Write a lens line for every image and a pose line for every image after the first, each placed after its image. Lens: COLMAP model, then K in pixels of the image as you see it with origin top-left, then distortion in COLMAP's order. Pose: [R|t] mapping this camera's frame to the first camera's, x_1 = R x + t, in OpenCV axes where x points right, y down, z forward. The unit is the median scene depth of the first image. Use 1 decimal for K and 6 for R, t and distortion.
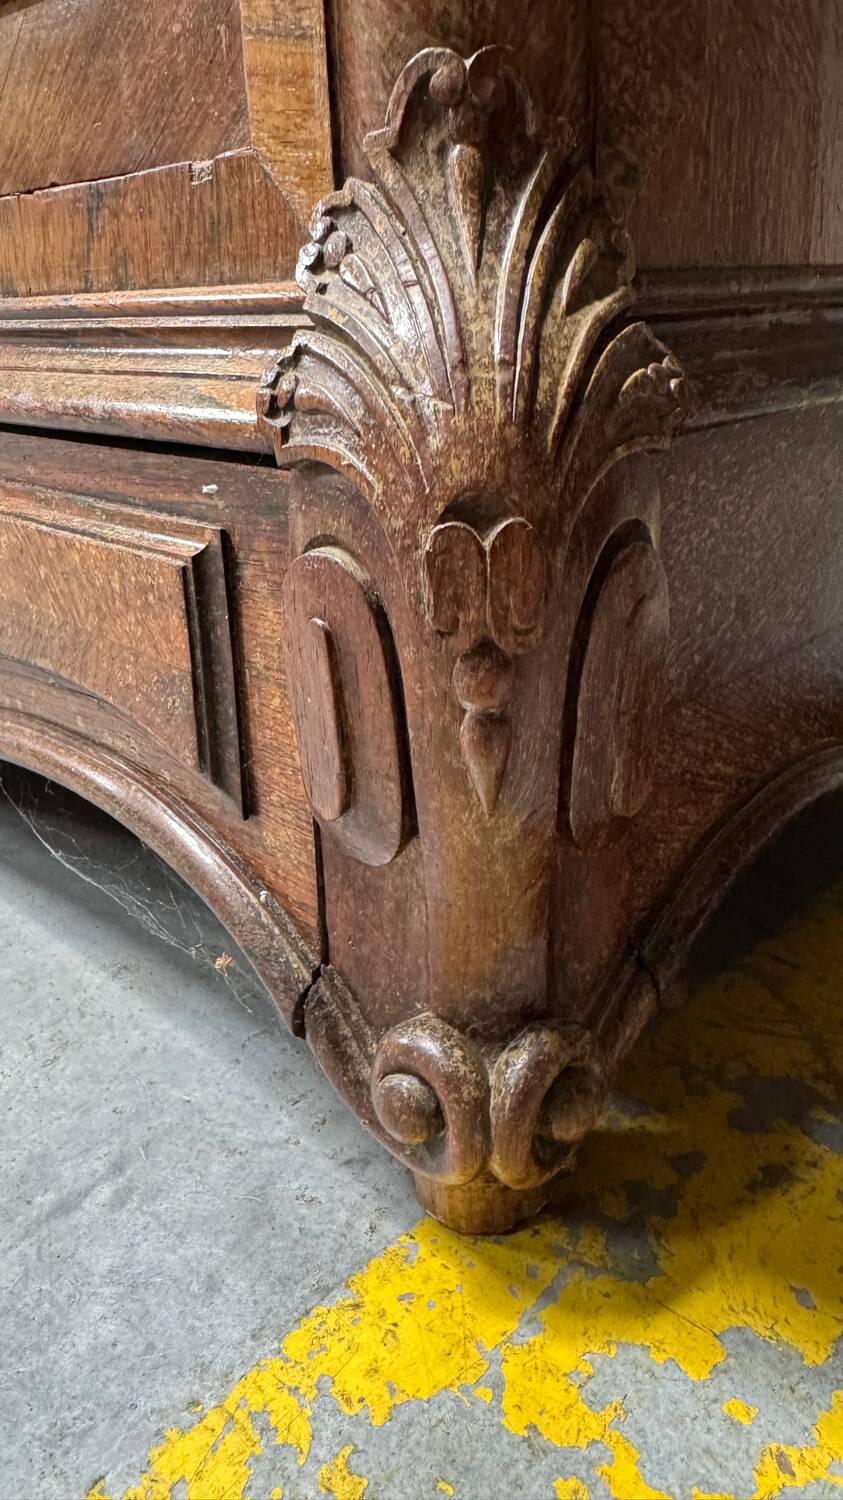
lens RADIAL K [[1060.9, 0, 424.3], [0, 1060.9, 692.0], [0, 0, 1]] dist [-0.001579, -0.002194]
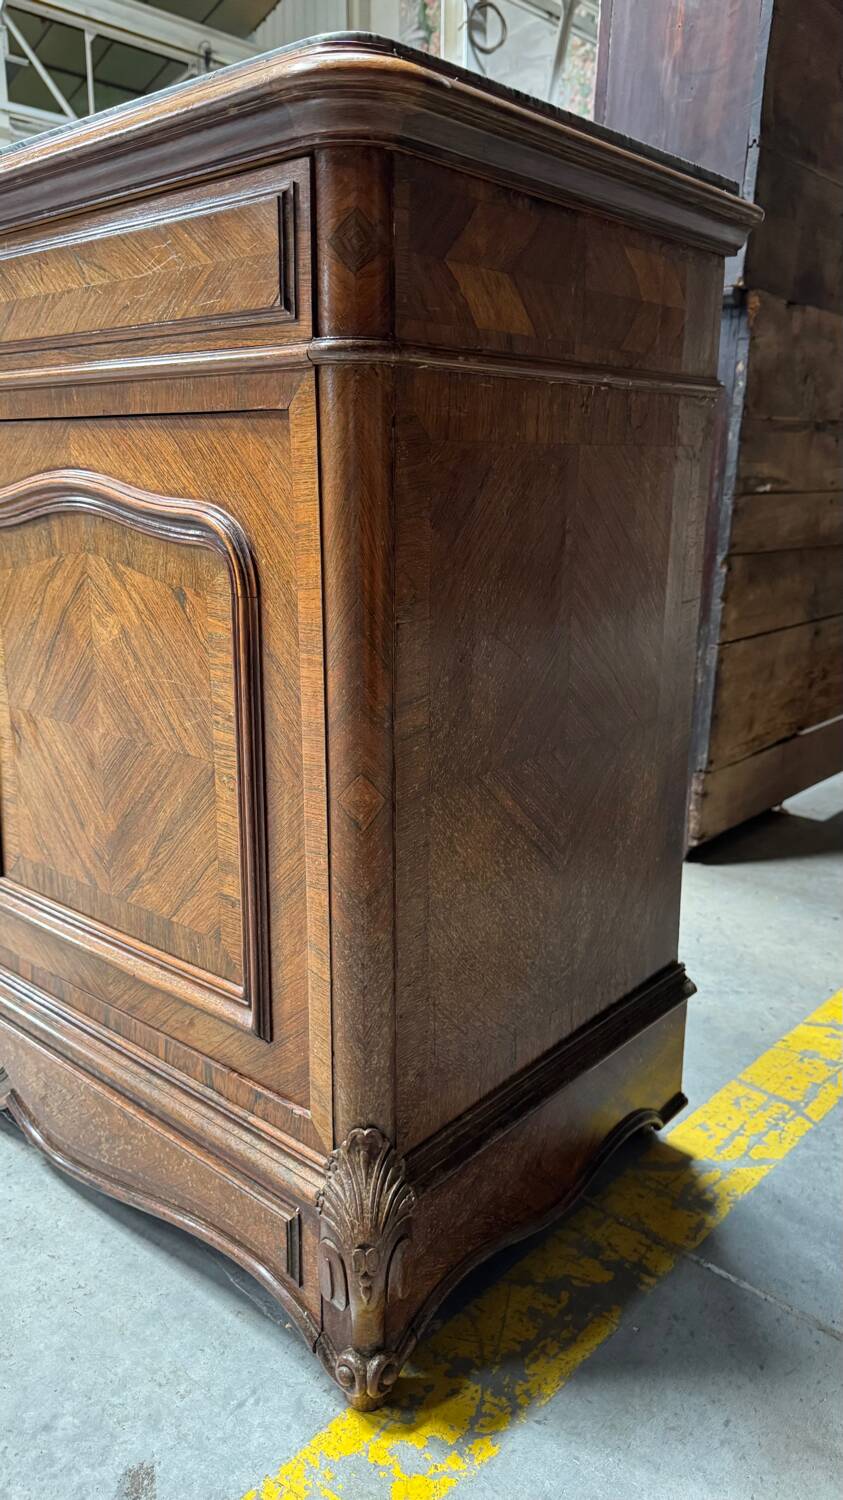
lens RADIAL K [[1104.9, 0, 421.5], [0, 1104.9, 750.0], [0, 0, 1]] dist [0.072881, -0.105750]
pose [[0.997977, 0.020071, 0.060329, -0.028373], [-0.015804, 0.997394, -0.070395, -1.472892], [-0.061584, 0.069299, 0.995693, -2.968607]]
